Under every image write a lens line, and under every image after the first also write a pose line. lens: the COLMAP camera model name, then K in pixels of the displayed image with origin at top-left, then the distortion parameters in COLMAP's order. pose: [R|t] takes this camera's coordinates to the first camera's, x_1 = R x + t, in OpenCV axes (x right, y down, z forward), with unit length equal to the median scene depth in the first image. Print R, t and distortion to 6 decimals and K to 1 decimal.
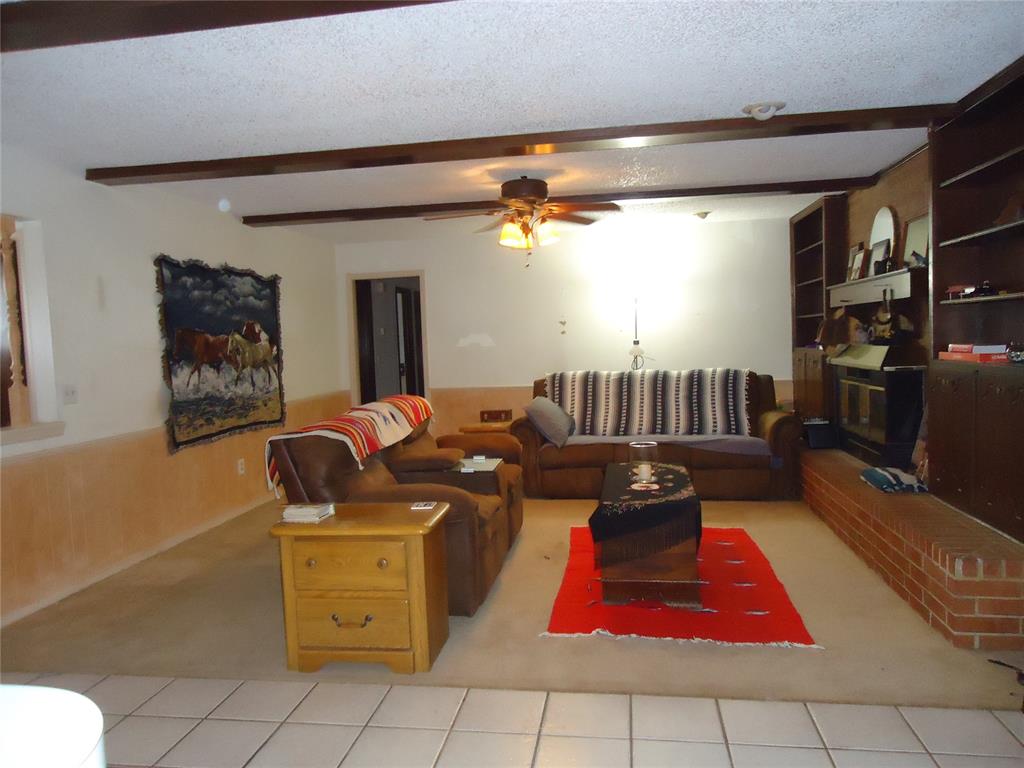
lens RADIAL K [[744.0, 0, 510.4], [0, 744.0, 380.5], [0, 0, 1]] dist [-0.009514, 0.002552]
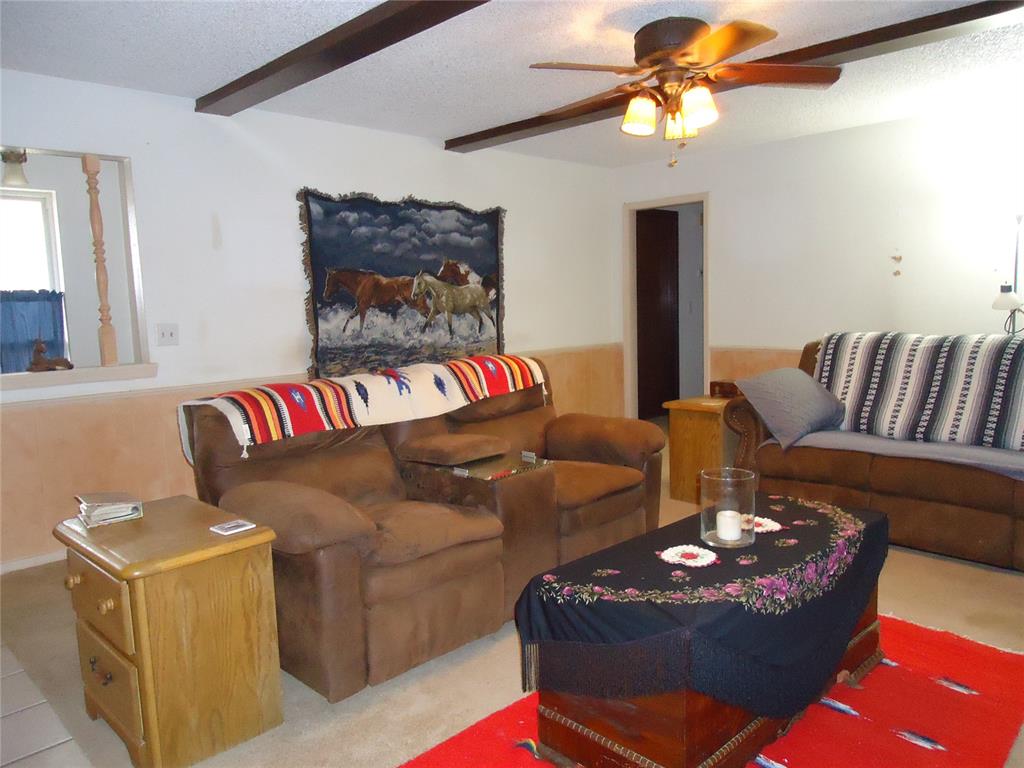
lens RADIAL K [[744.0, 0, 510.4], [0, 744.0, 380.5], [0, 0, 1]] dist [-0.009514, 0.002552]
pose [[0.804426, 0.079568, -0.588700, 0.255280], [-0.036819, 0.995762, 0.084275, -0.015700], [0.592911, -0.046118, 0.803946, 0.337183]]
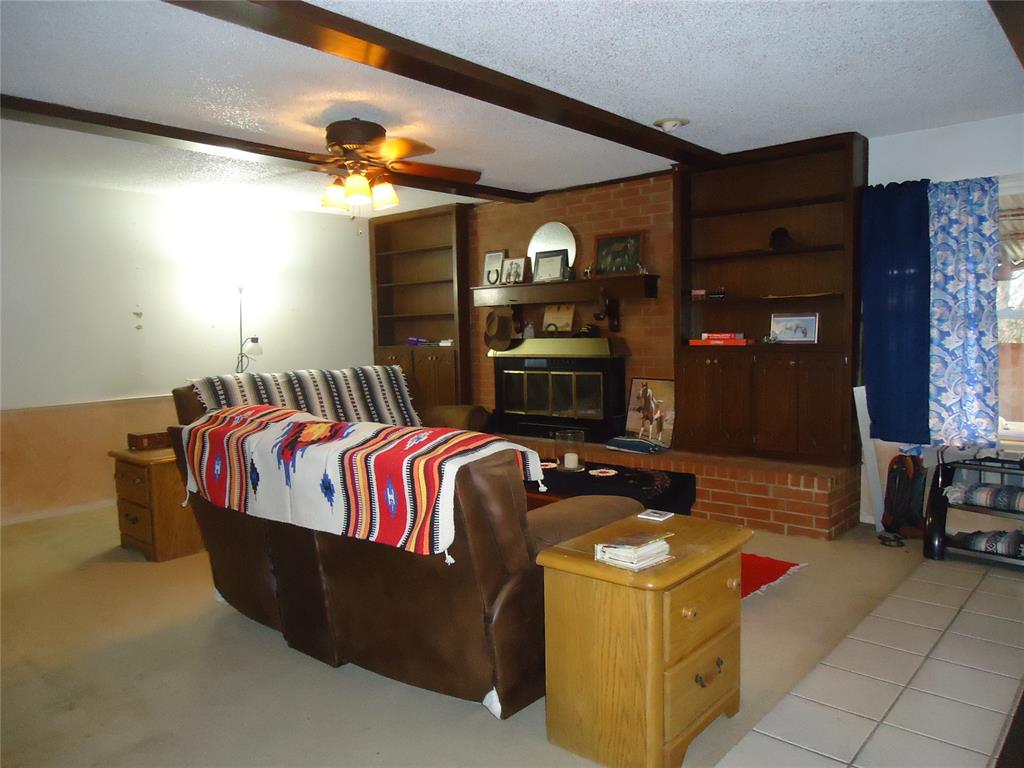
lens RADIAL K [[744.0, 0, 510.4], [0, 744.0, 380.5], [0, 0, 1]] dist [-0.009514, 0.002552]
pose [[0.537462, -0.034857, 0.842567, -0.476248], [0.055508, 0.998441, 0.005898, 0.007012], [-0.841459, 0.043600, 0.538559, 0.382188]]
